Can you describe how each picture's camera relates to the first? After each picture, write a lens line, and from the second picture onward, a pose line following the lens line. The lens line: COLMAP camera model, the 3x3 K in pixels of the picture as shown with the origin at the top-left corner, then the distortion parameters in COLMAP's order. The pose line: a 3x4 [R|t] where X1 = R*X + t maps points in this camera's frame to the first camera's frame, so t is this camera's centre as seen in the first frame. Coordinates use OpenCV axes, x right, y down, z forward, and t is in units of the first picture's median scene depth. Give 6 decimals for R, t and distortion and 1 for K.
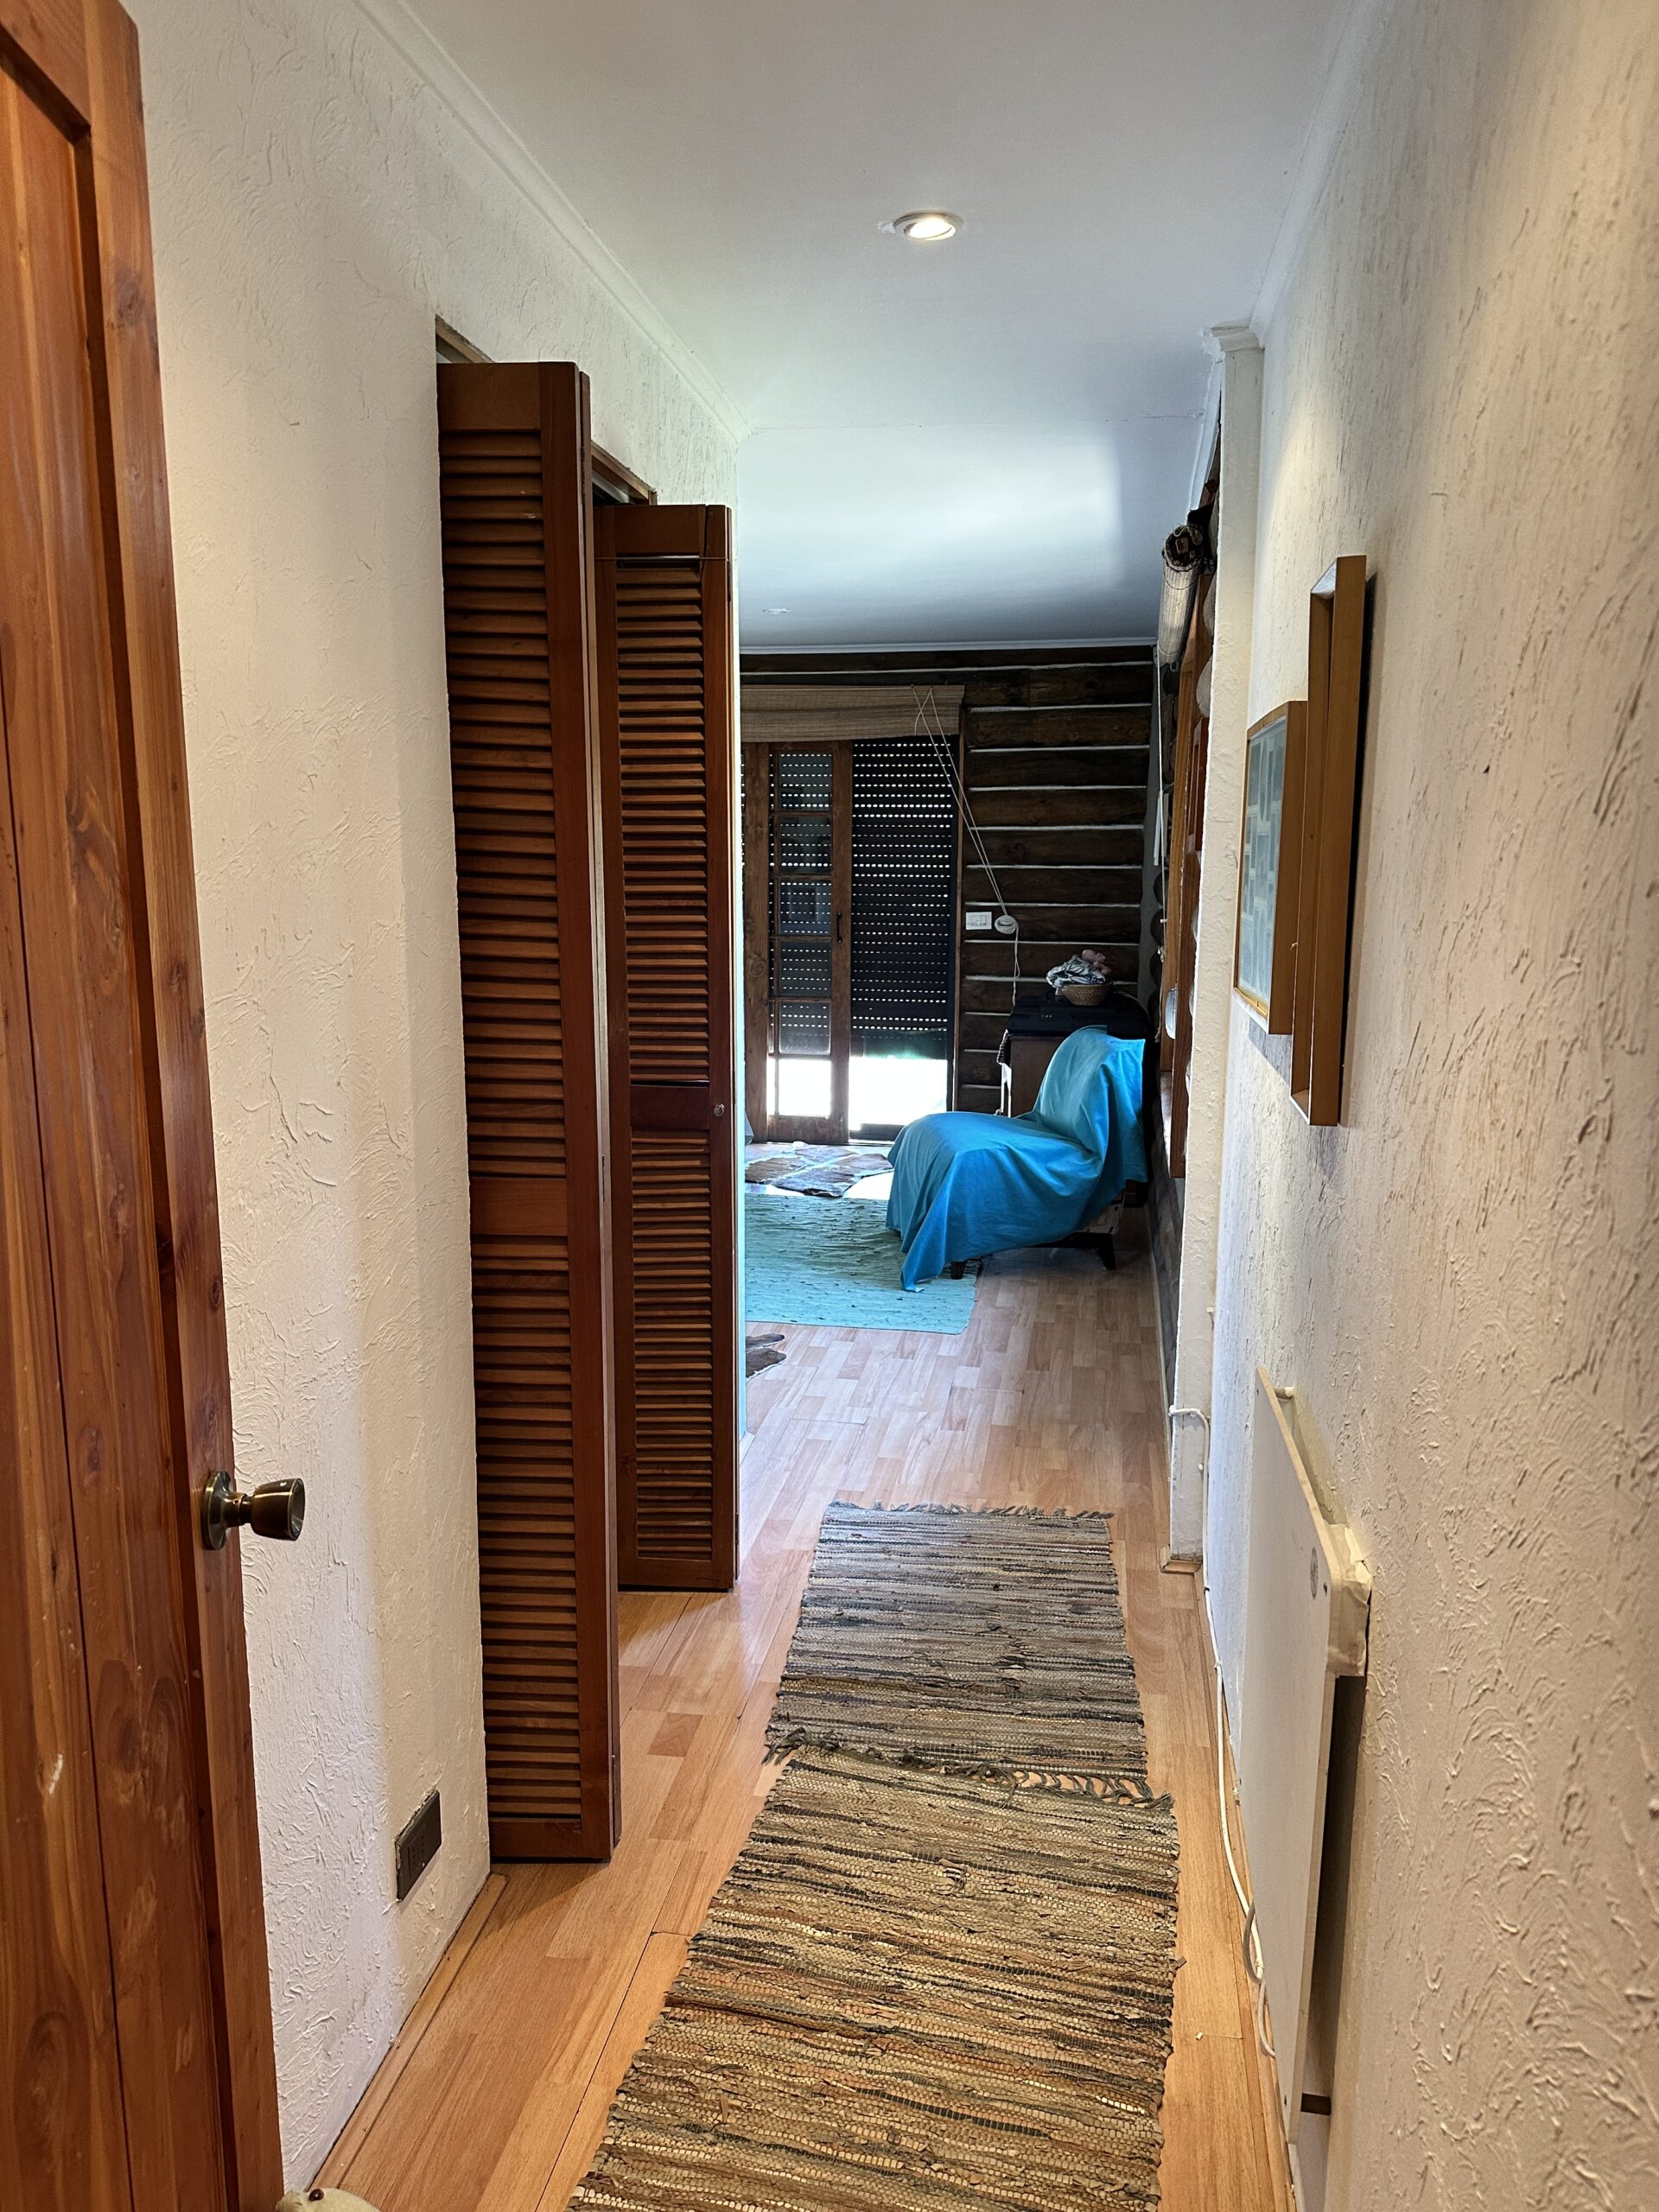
lens RADIAL K [[1535.7, 0, 829.5], [0, 1535.7, 1106.0], [0, 0, 1]] dist [0.235849, -0.436289]
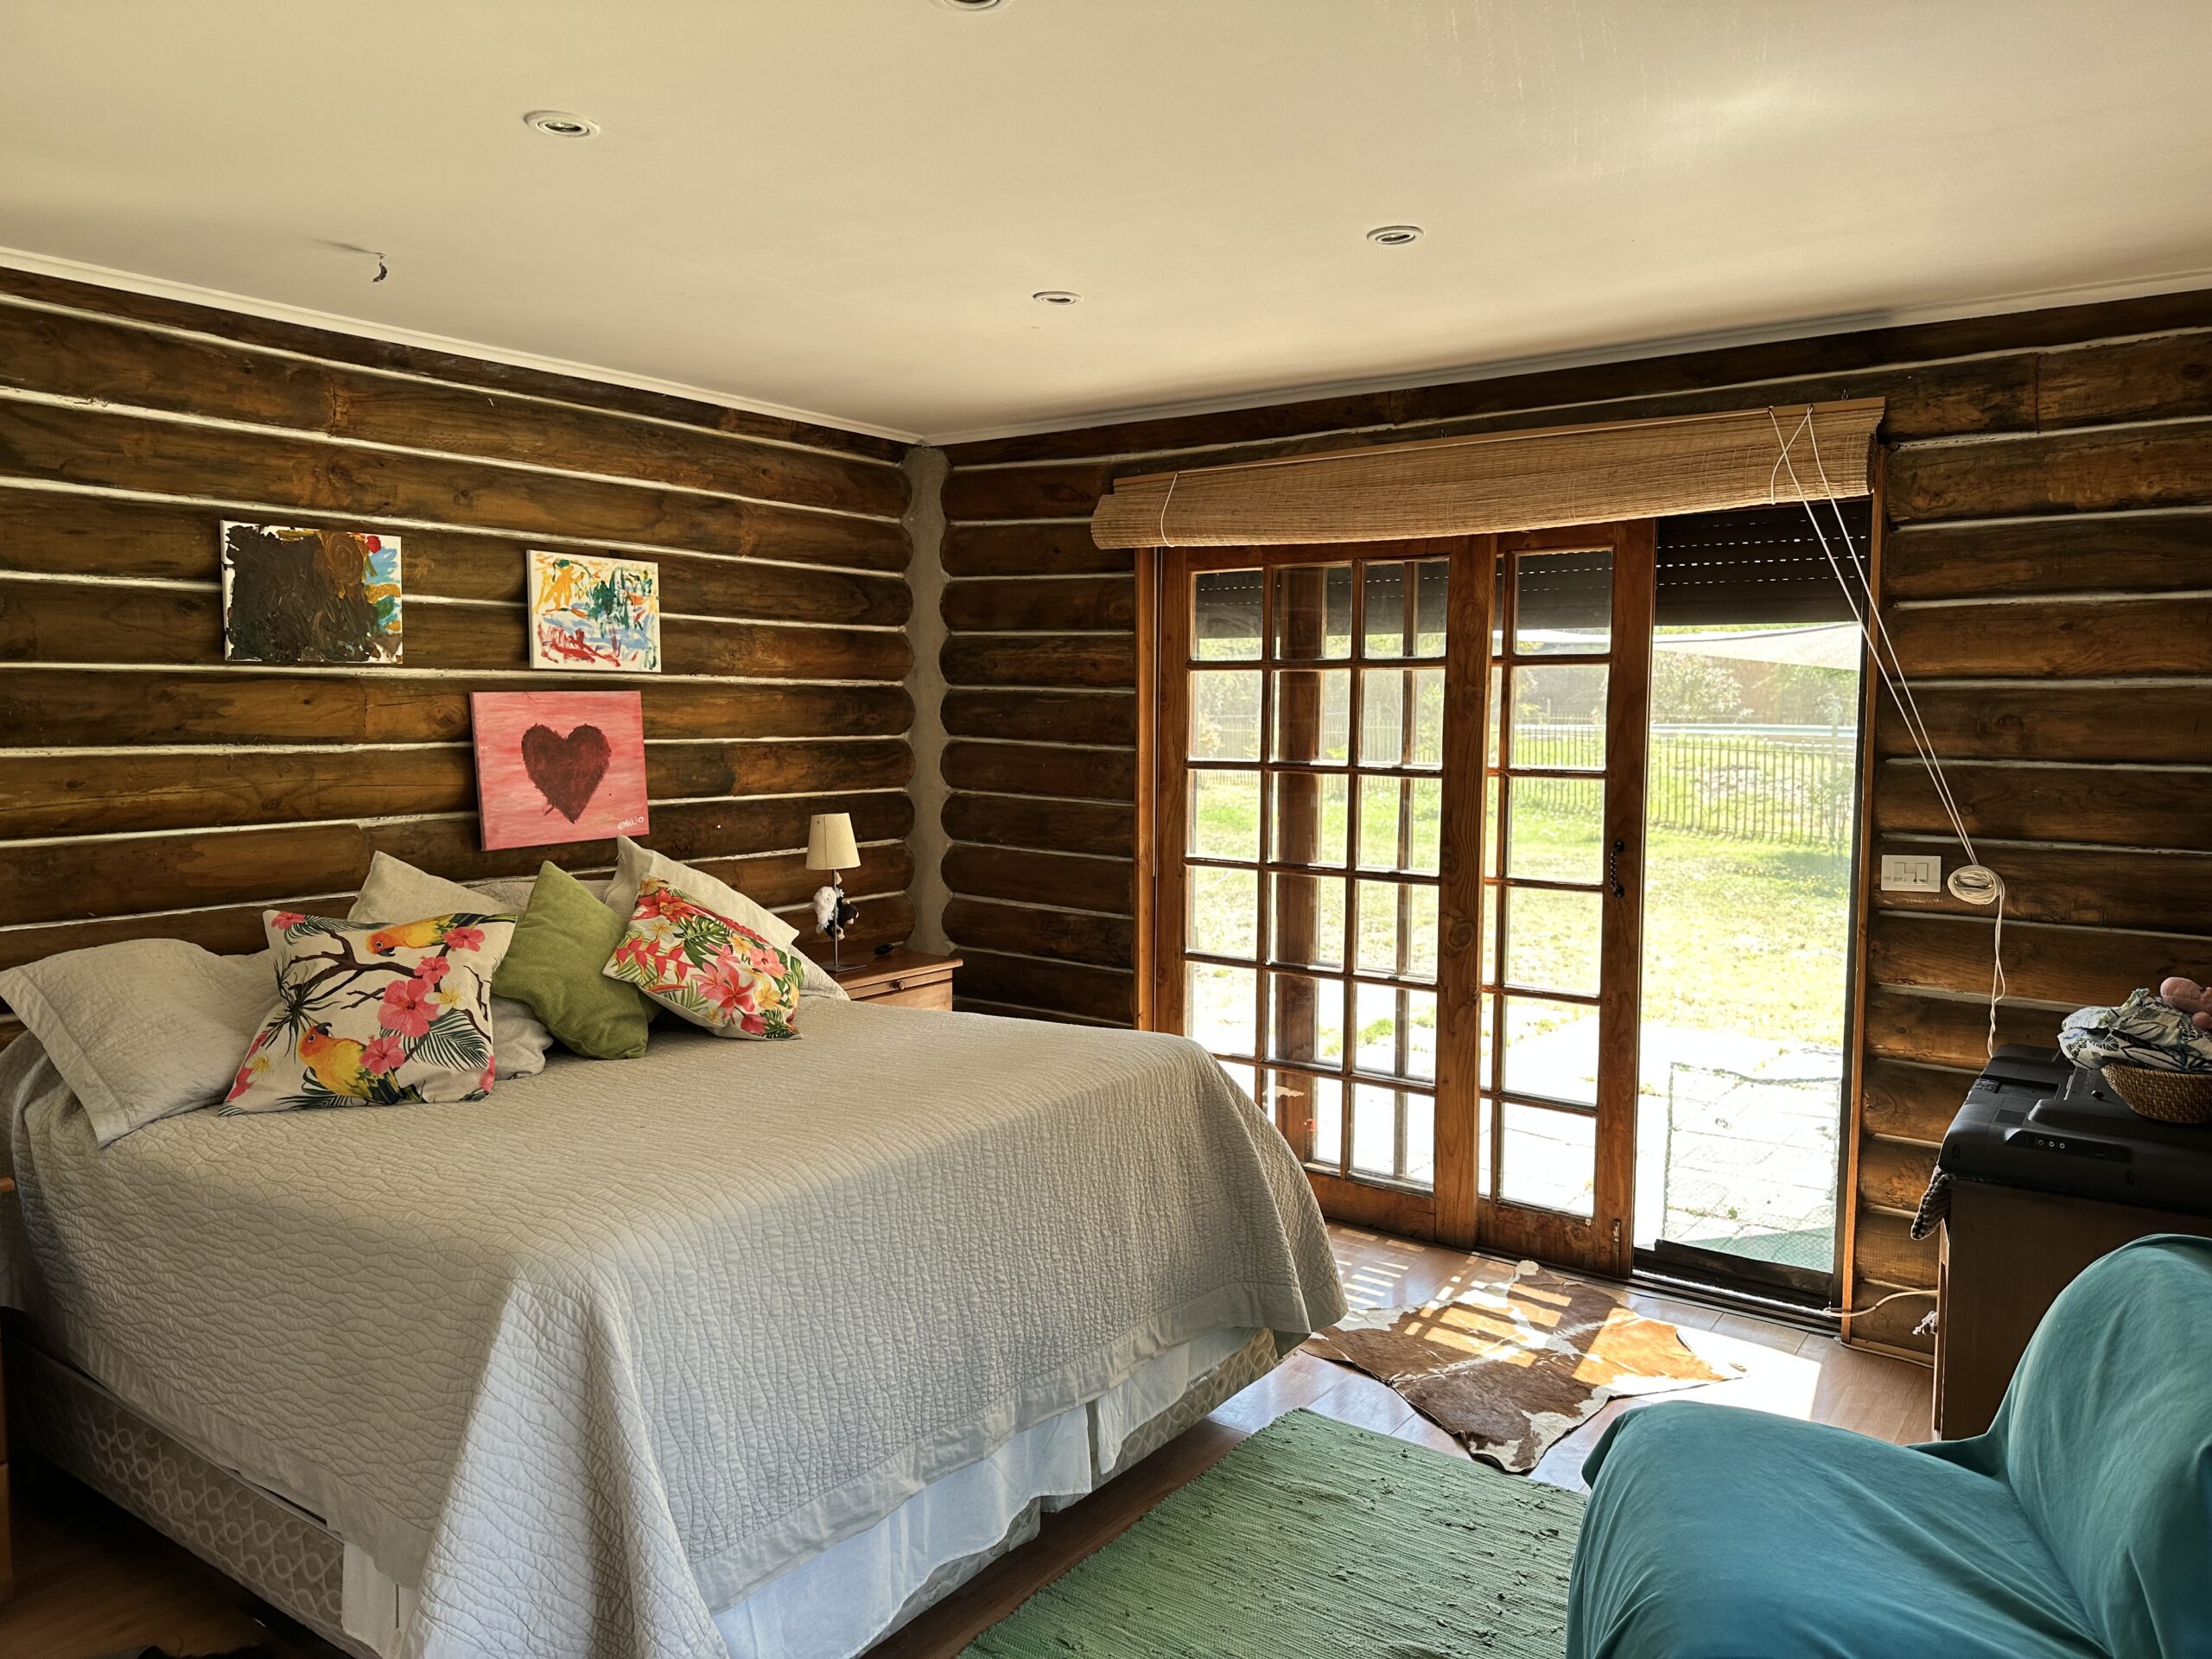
lens RADIAL K [[1556.1, 0, 1102.7], [0, 1556.1, 832.8], [0, 0, 1]] dist [0.063287, -0.055438]
pose [[0.903649, 0.035979, -0.426761, 0.080751], [-0.073754, 0.994651, -0.072314, -0.080343], [0.421876, 0.096822, 0.901469, 0.462562]]
